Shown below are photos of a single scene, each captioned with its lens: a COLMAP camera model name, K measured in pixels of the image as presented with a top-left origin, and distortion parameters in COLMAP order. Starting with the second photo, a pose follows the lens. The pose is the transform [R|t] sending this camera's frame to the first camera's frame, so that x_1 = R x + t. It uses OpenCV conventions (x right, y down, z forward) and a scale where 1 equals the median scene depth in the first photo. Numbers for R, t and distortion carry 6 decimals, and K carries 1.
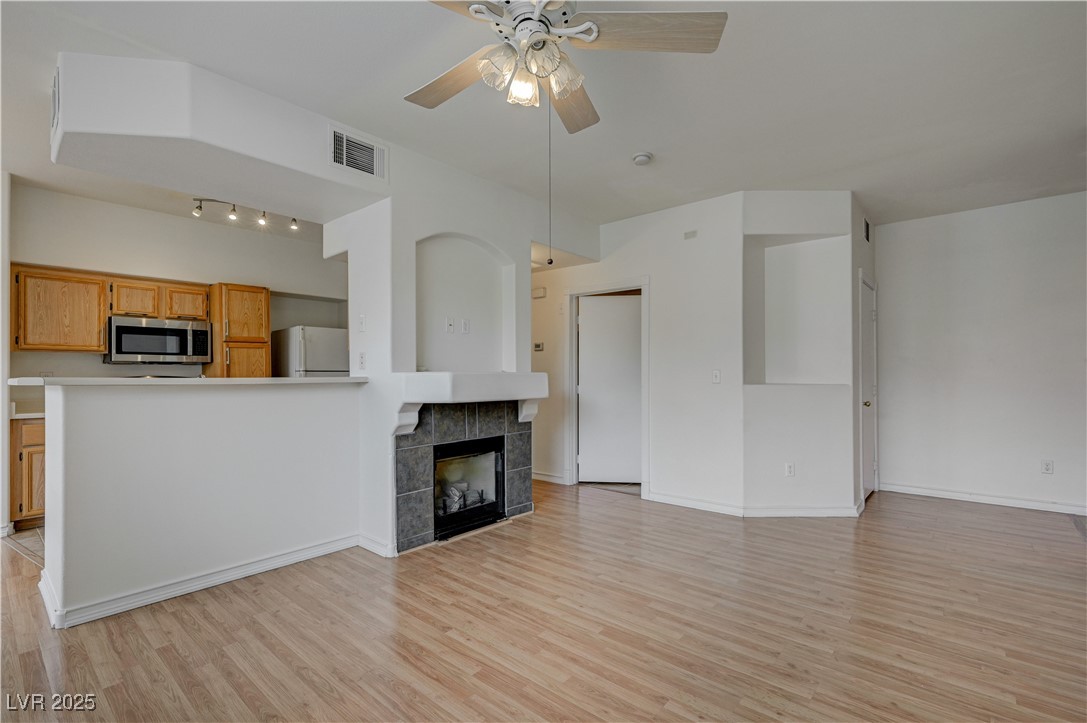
lens RADIAL K [[490.5, 0, 540.0], [0, 490.5, 378.4], [0, 0, 1]] dist [0.000106, -0.000572]
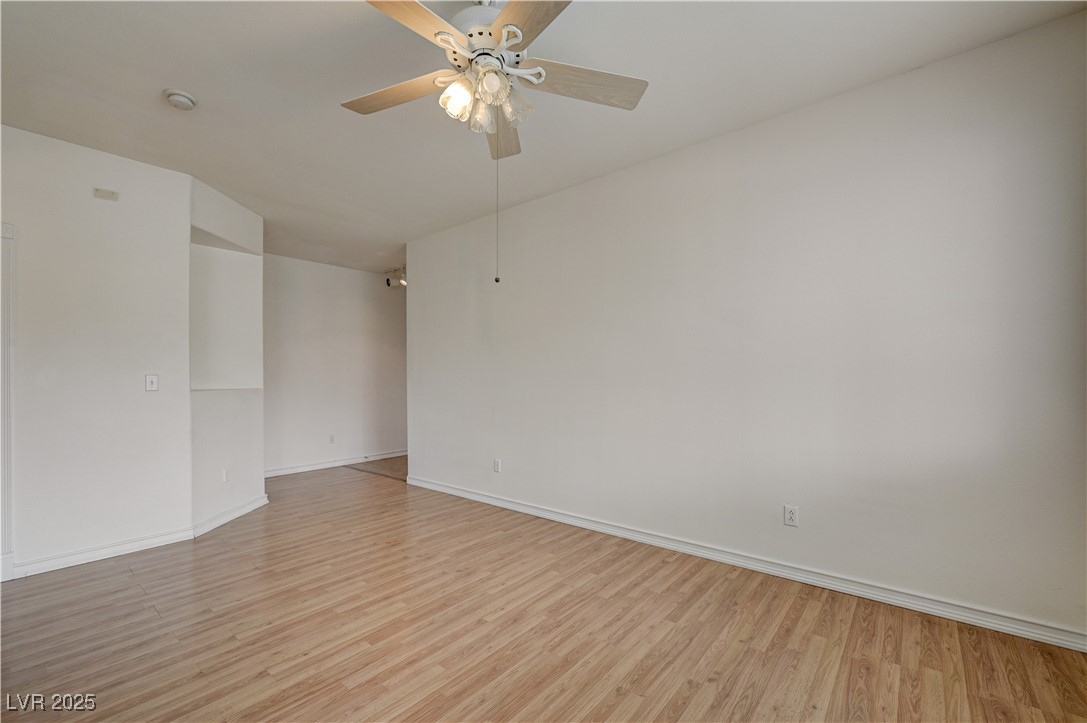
lens RADIAL K [[452.6, 0, 545.2], [0, 452.6, 384.9], [0, 0, 1]] dist [-0.002139, 0.000161]
pose [[-0.015678, -0.017605, 0.999722, -0.684356], [0.017411, 0.999689, 0.017877, -0.004096], [-0.999725, 0.017687, -0.015367, 0.588501]]
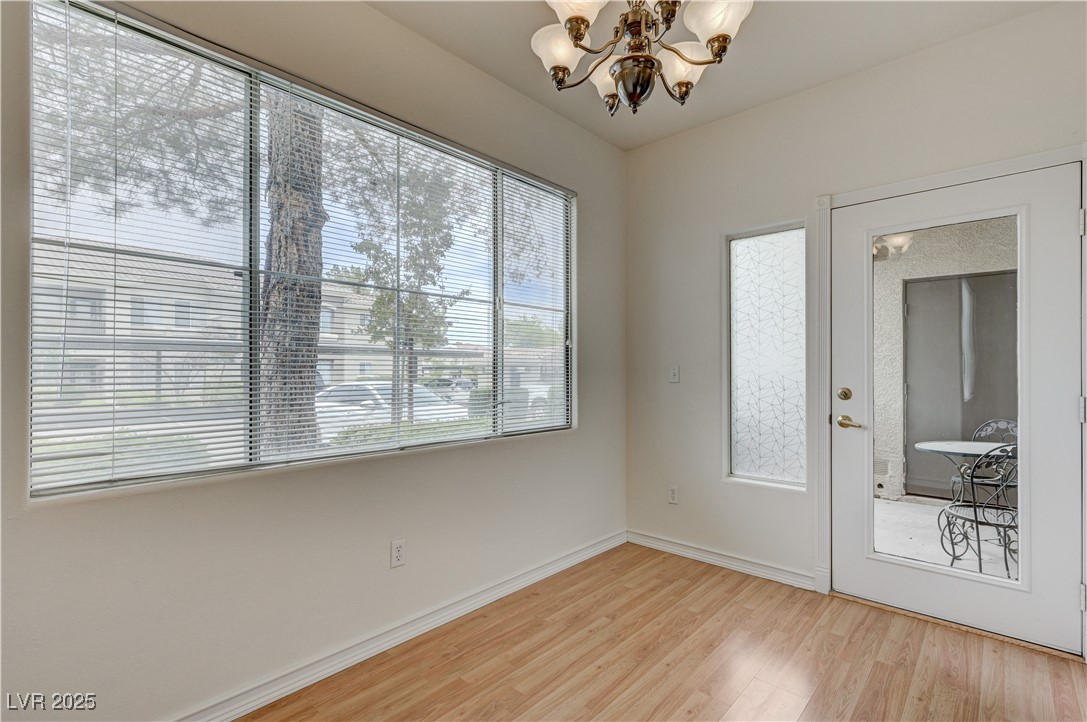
lens RADIAL K [[490.5, 0, 546.6], [0, 490.5, 369.2], [0, 0, 1]] dist [0.000106, -0.000572]
pose [[-0.026502, -0.001125, -0.999648, 1.096206], [-0.014109, 0.999900, -0.000752, 0.000557], [0.999549, 0.014085, -0.026515, 0.602592]]
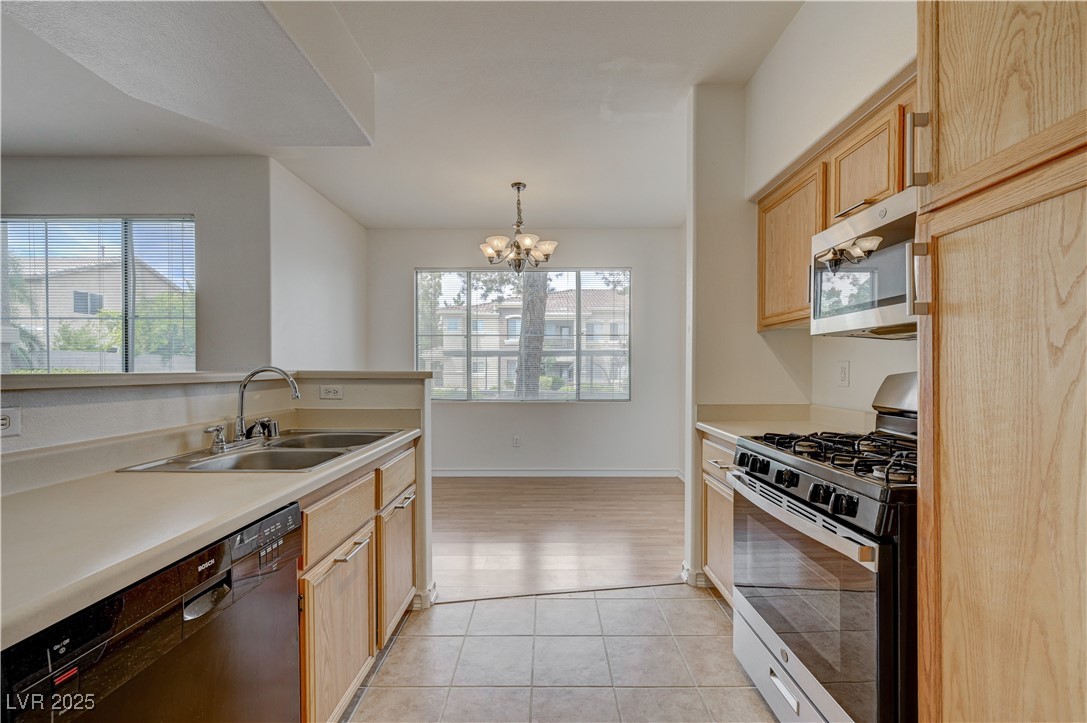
lens RADIAL K [[433.1, 0, 545.1], [0, 433.1, 368.8], [0, 0, 1]] dist [-0.000976, 0.000160]
pose [[-0.768453, 0.004225, -0.639893, 1.361133], [-0.002103, 0.999956, 0.009127, -0.011214], [0.639903, 0.008359, -0.768410, 1.837145]]
